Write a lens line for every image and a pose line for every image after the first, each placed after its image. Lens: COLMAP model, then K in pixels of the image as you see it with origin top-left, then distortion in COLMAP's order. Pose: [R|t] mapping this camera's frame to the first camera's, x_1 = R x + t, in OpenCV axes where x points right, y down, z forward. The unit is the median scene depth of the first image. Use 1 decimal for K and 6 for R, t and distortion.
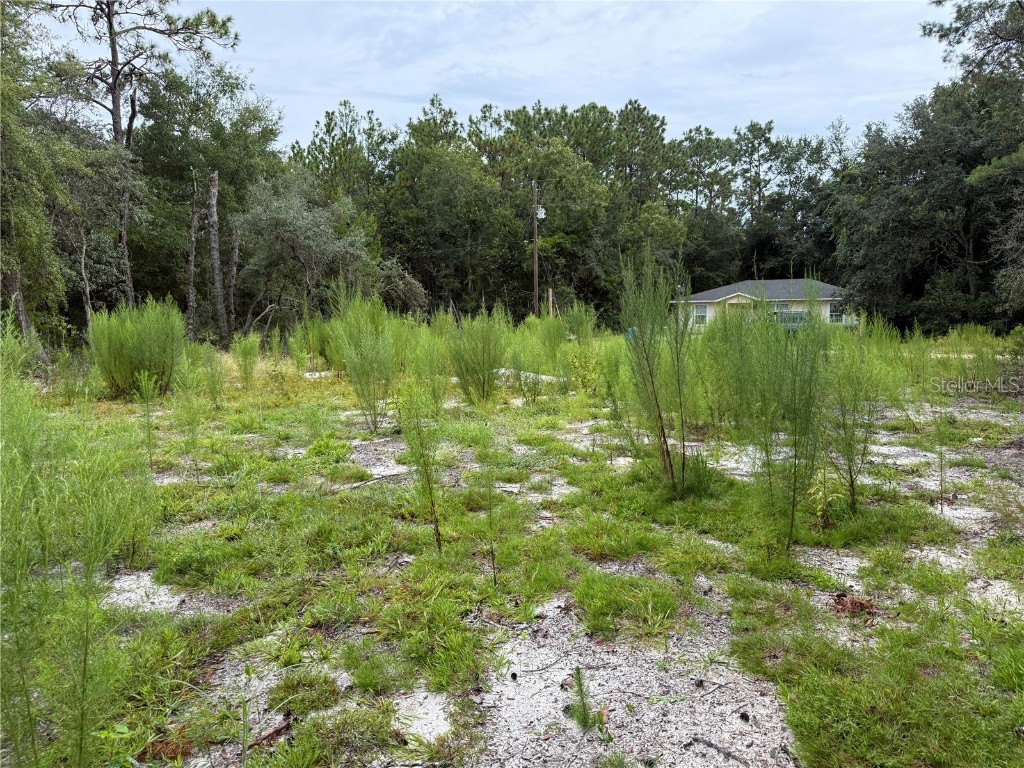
lens RADIAL K [[705.4, 0, 502.0], [0, 705.4, 409.7], [0, 0, 1]] dist [0.152585, -0.290108]
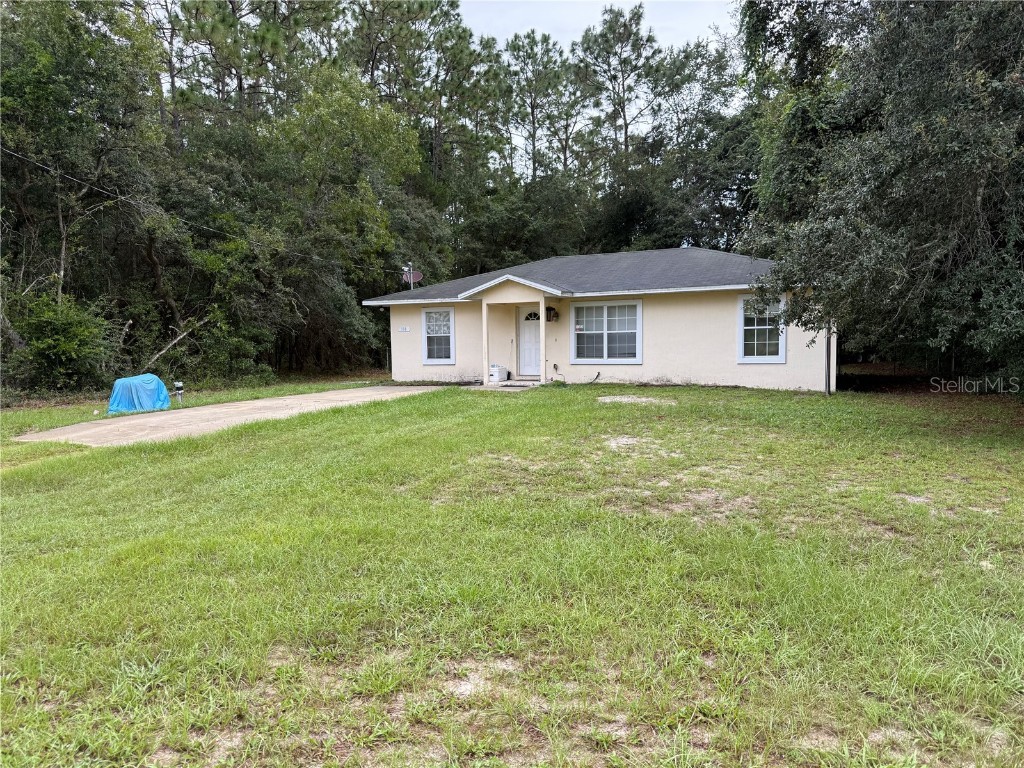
lens RADIAL K [[705.4, 0, 502.0], [0, 705.4, 409.7], [0, 0, 1]] dist [0.152585, -0.290108]
pose [[0.996605, -0.004432, 0.082209, 0.296220], [0.008671, 0.998646, -0.051287, -0.075599], [-0.081870, 0.051826, 0.995295, 0.633934]]
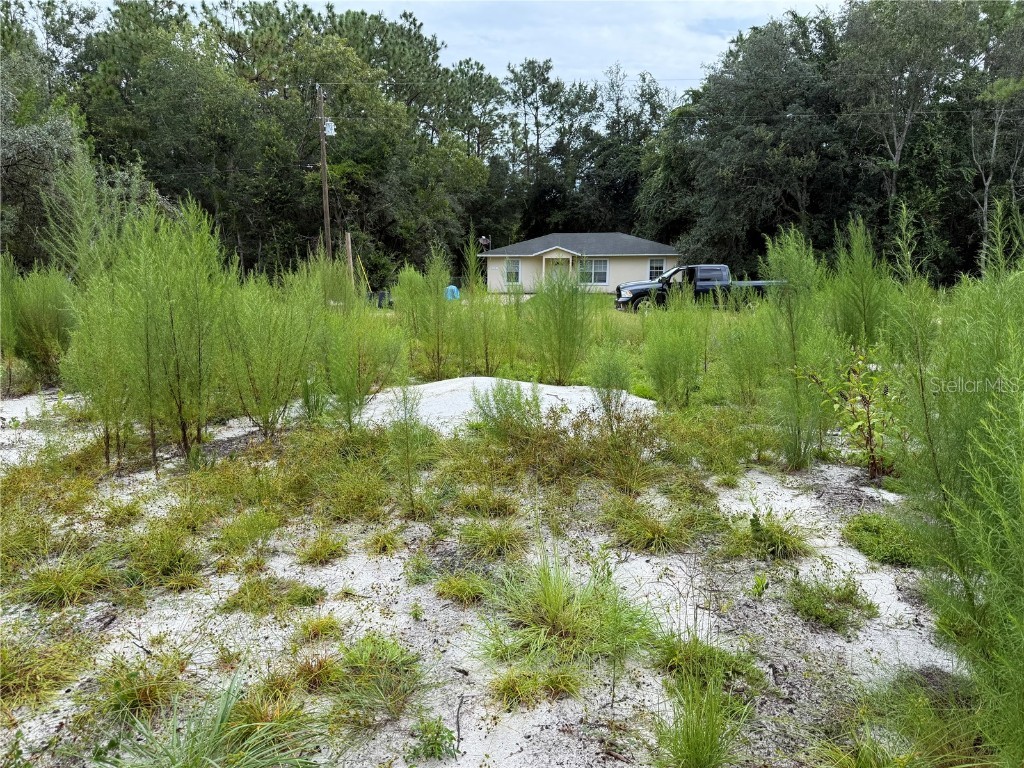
lens RADIAL K [[760.3, 0, 488.4], [0, 760.3, 381.3], [0, 0, 1]] dist [0.002070, -0.004038]
pose [[0.939565, -0.040279, 0.339994, -0.053388], [0.037443, 0.999188, 0.014901, -0.019980], [-0.340318, -0.001270, 0.940309, 0.175219]]
